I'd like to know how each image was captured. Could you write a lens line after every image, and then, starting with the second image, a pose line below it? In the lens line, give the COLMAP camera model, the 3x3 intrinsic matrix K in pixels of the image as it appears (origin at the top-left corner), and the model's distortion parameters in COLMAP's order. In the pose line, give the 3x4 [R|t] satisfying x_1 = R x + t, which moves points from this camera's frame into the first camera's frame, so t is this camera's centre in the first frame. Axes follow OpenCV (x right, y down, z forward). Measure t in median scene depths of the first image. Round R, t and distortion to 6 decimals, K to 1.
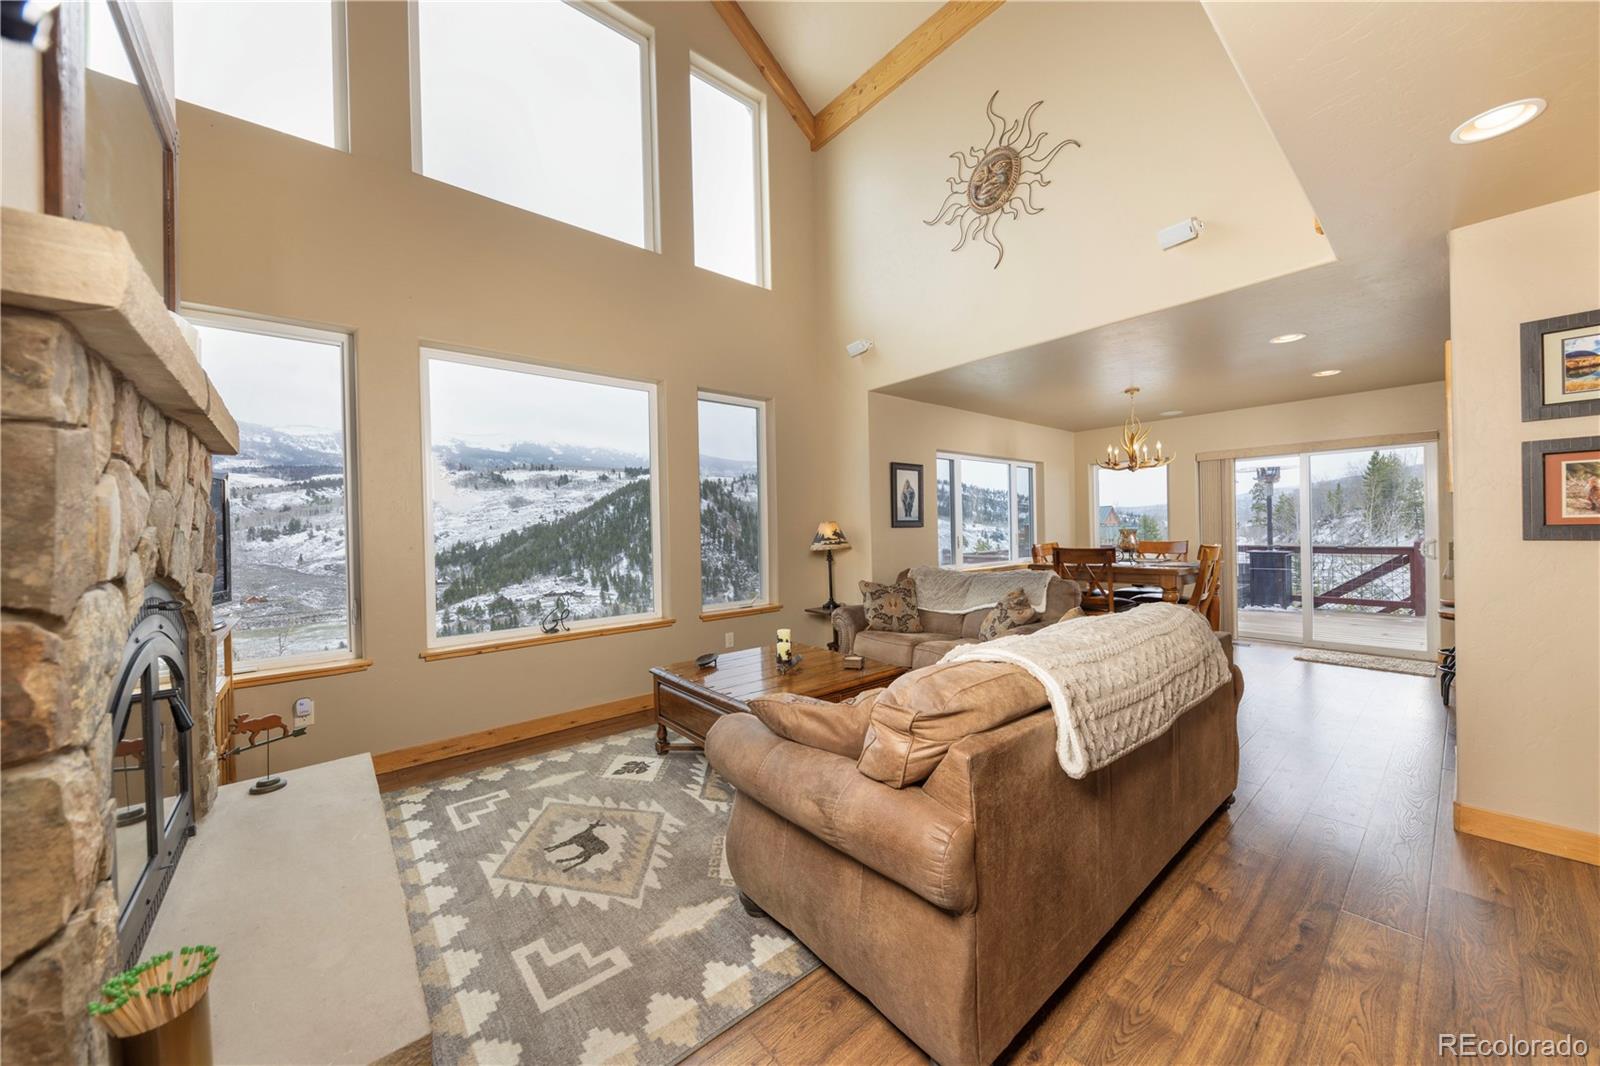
lens RADIAL K [[574.3, 0, 806.5], [0, 574.3, 527.8], [0, 0, 1]] dist [-0.000669, 0.000024]
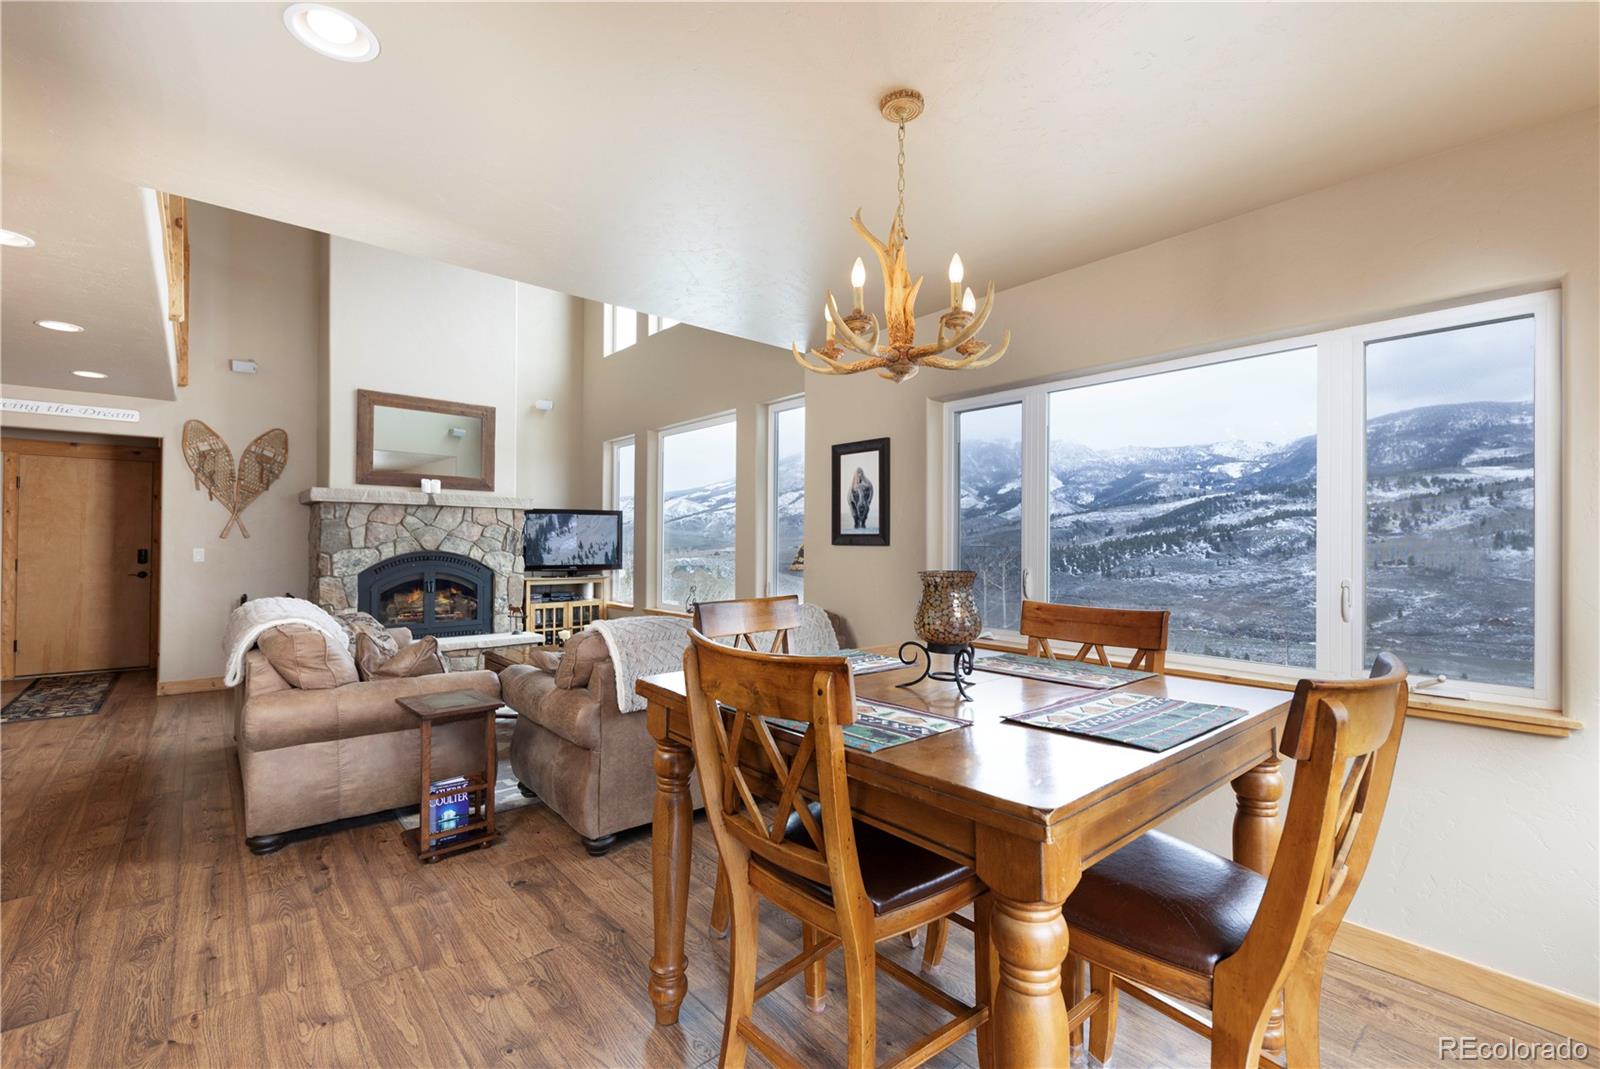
lens RADIAL K [[698.0, 0, 800.0], [0, 698.0, 534.5], [0, 0, 1]] dist [0.002490, 0.000201]
pose [[0.006201, 0.012279, -0.999905, 0.923598], [-0.008901, 0.999886, 0.012224, -0.021343], [0.999941, 0.008825, 0.006309, 0.936209]]
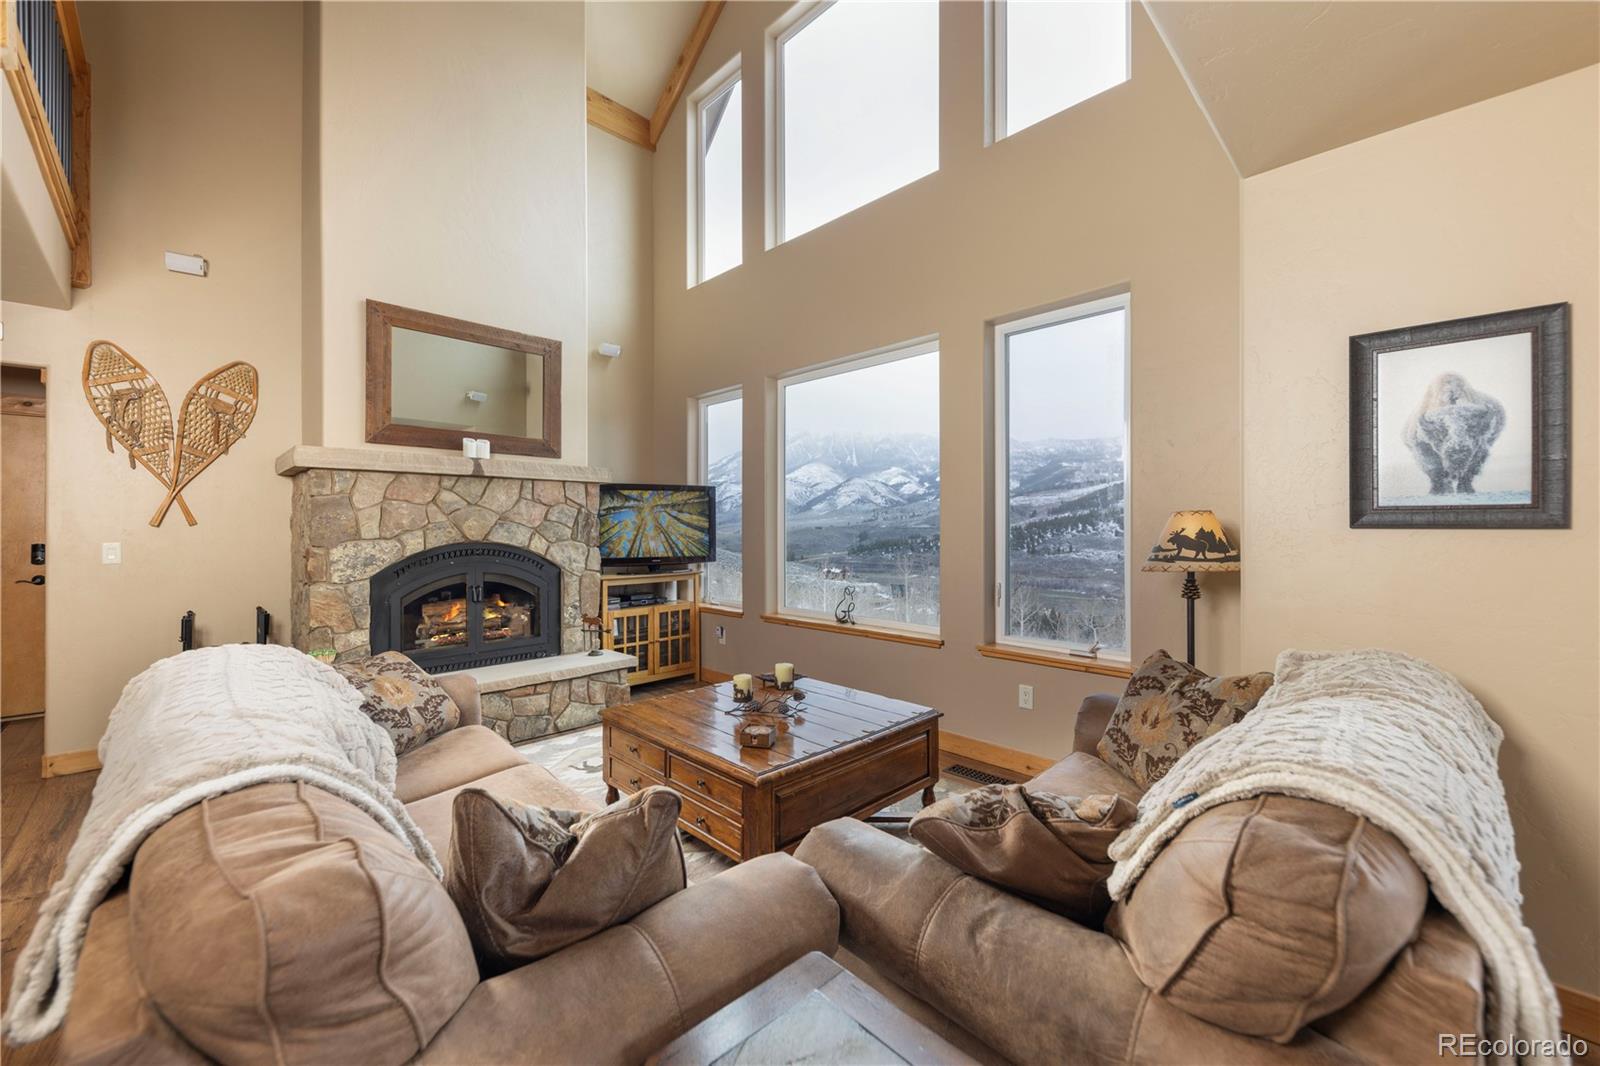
lens RADIAL K [[633.9, 0, 804.6], [0, 633.9, 519.7], [0, 0, 1]] dist [-0.002244, -0.000424]
pose [[0.077349, 0.013910, -0.996907, 0.489440], [-0.001158, 0.999903, 0.013861, -0.009849], [0.997003, 0.000082, 0.077358, 0.631986]]
